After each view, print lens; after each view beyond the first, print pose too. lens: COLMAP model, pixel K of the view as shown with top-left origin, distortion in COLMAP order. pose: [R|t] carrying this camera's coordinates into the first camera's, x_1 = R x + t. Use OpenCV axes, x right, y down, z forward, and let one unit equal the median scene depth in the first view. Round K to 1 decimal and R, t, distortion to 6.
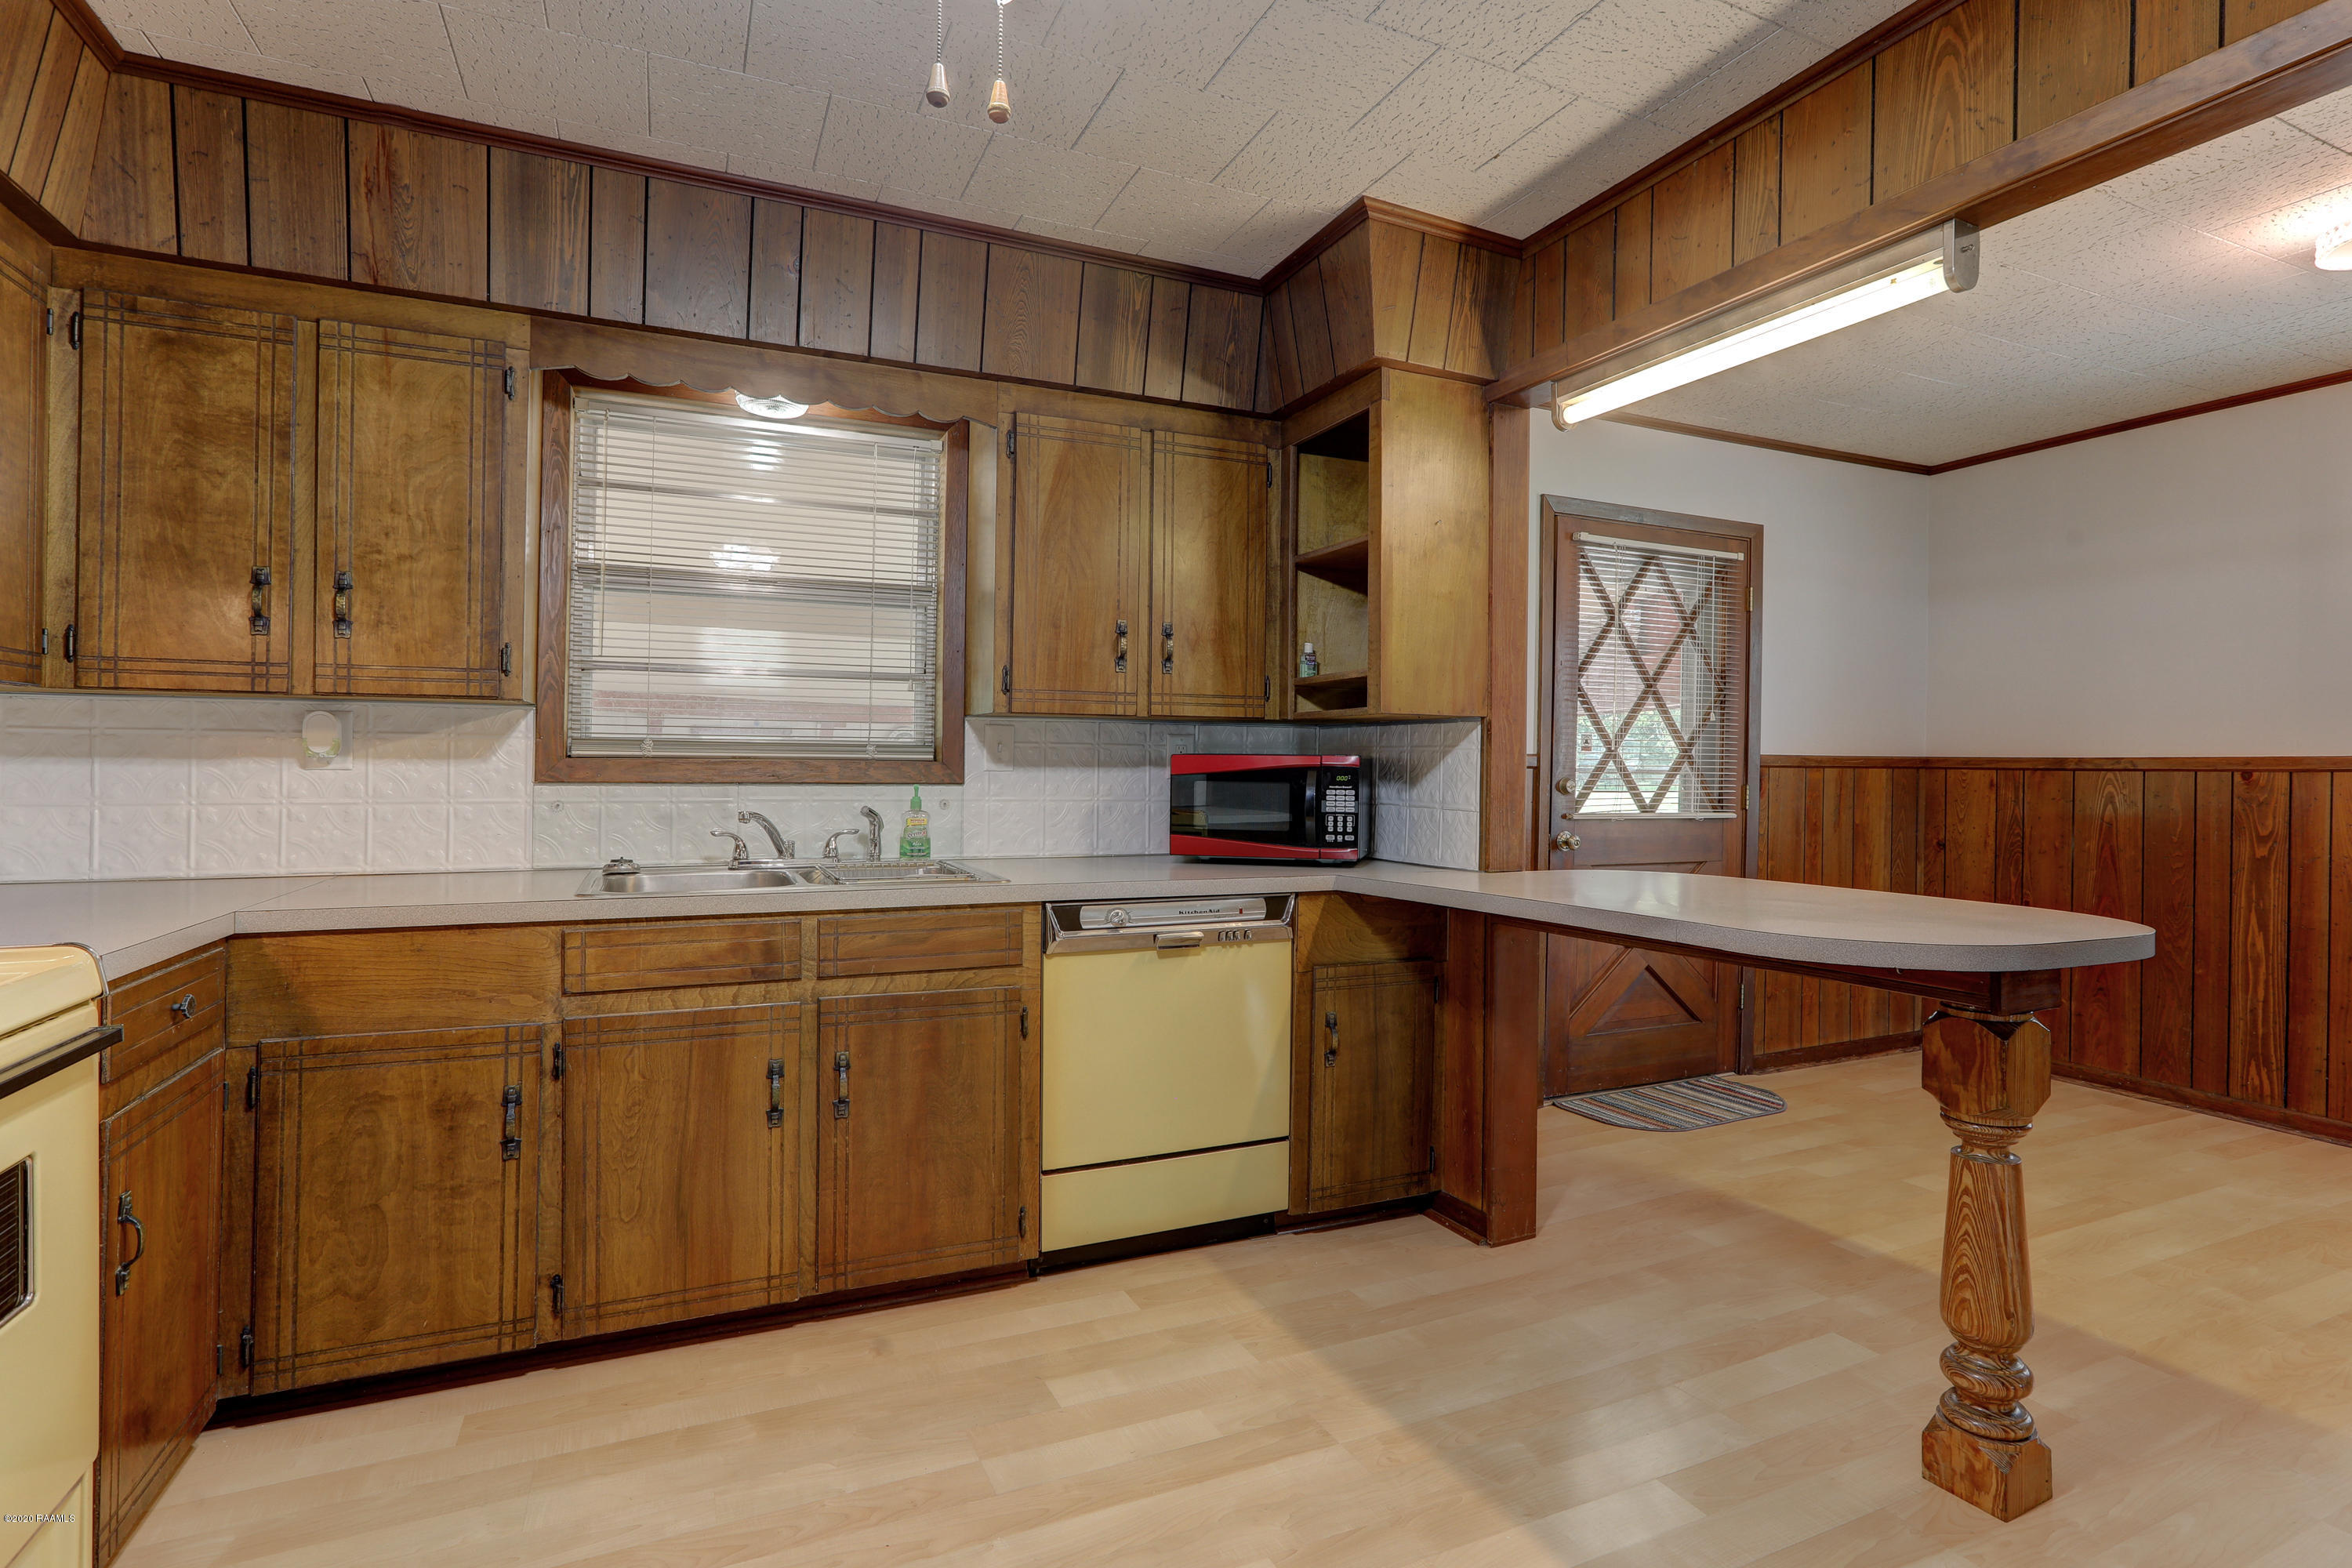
lens RADIAL K [[1217.5, 0, 1186.7], [0, 1217.5, 766.0], [0, 0, 1]] dist [-0.002658, -0.000560]
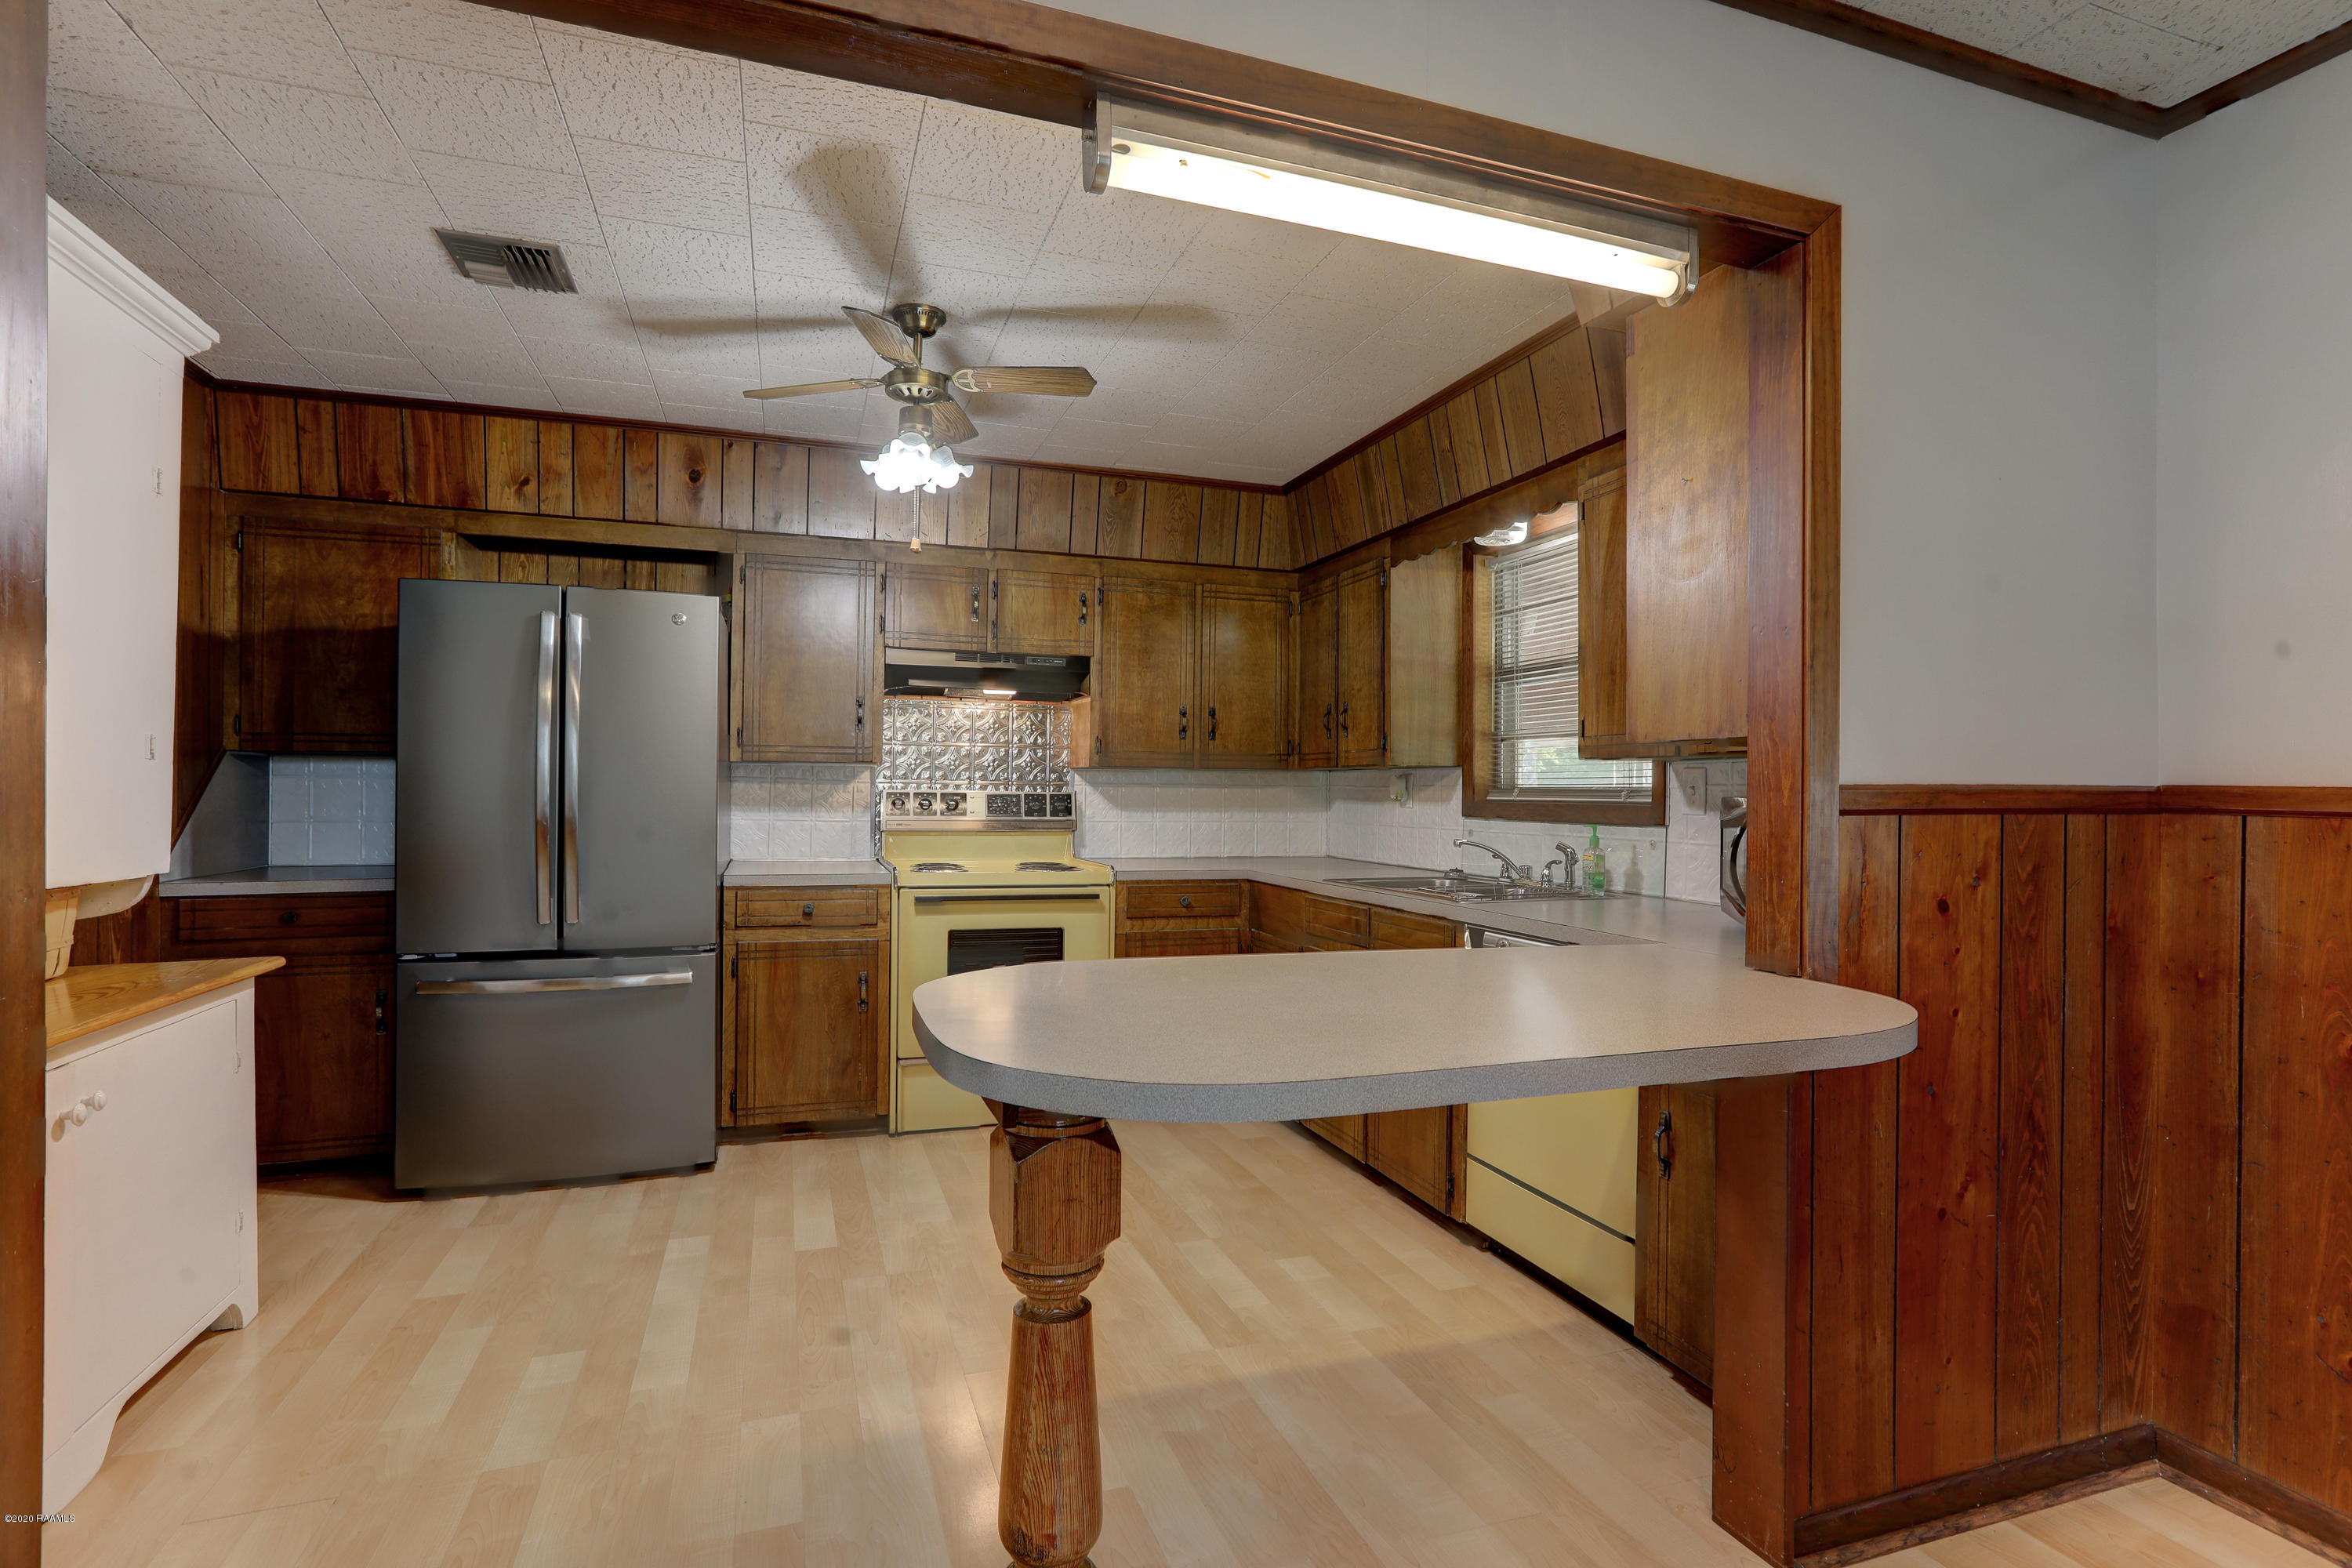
lens RADIAL K [[1103.8, 0, 1176.2], [0, 1103.8, 794.9], [0, 0, 1]] dist [-0.000550, -0.000088]
pose [[-0.081112, -0.010549, -0.996649, 0.986856], [-0.017345, 0.999807, -0.009171, 0.004660], [0.996554, 0.016543, -0.081279, 0.822969]]
